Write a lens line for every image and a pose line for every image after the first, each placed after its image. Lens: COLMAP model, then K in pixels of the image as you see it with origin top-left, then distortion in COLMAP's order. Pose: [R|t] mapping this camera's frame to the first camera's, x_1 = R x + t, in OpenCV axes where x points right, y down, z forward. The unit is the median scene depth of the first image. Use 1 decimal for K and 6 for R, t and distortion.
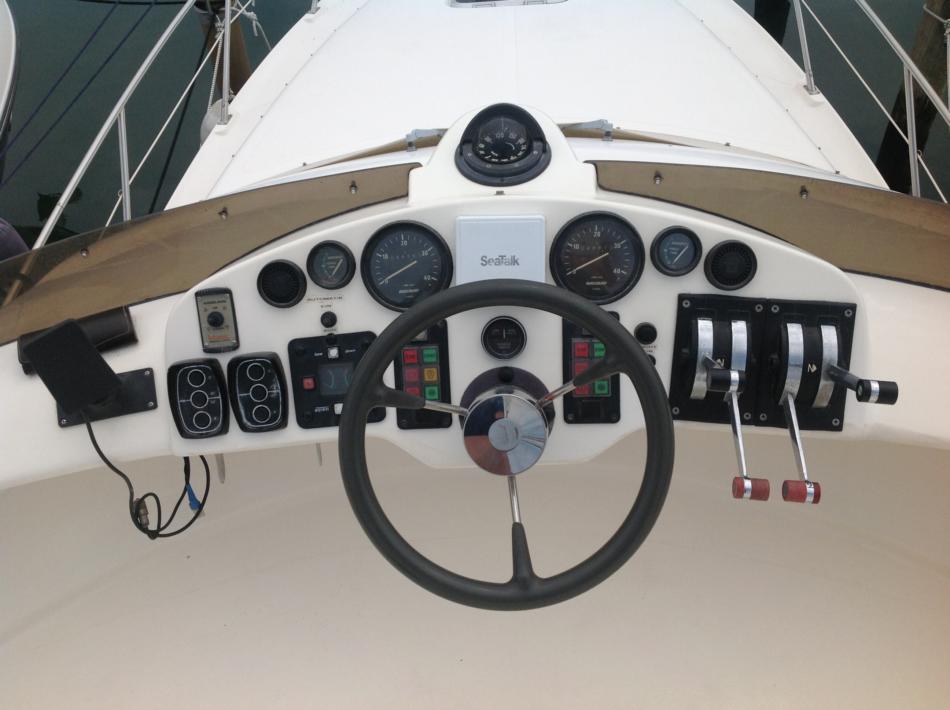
lens RADIAL K [[959.4, 0, 475.0], [0, 959.4, 355.0], [0, 0, 1]] dist [0.191415, -0.003586]
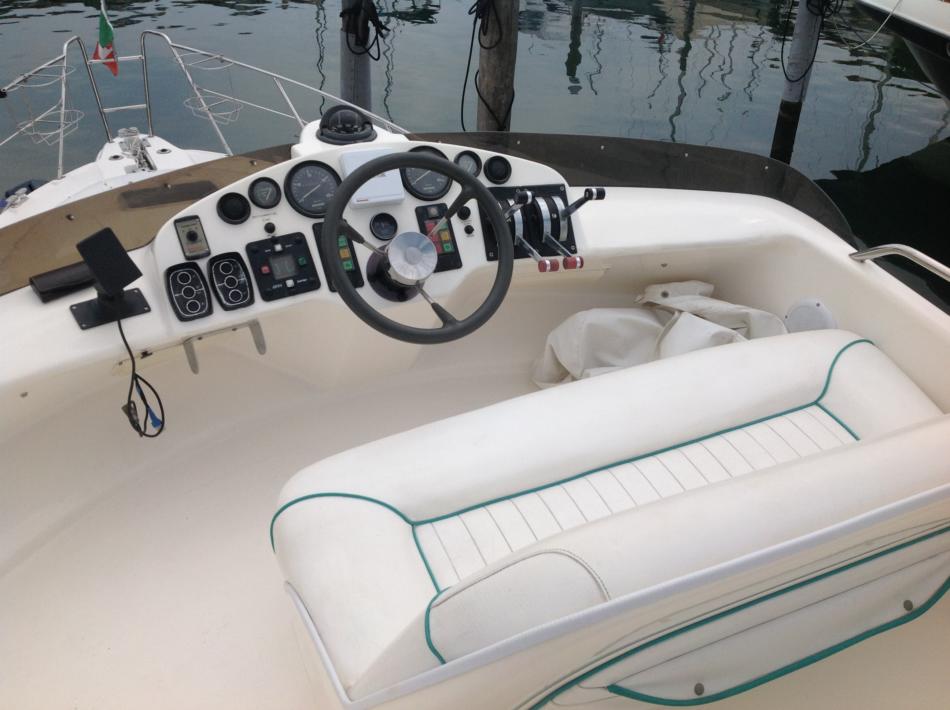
lens RADIAL K [[959.4, 0, 475.0], [0, 959.4, 355.0], [0, 0, 1]] dist [0.191415, -0.003586]
pose [[0.891706, -0.151918, 0.426358, -0.539427], [0.278918, 0.926312, -0.253282, 0.616711], [-0.356462, 0.344772, 0.868371, -0.359479]]
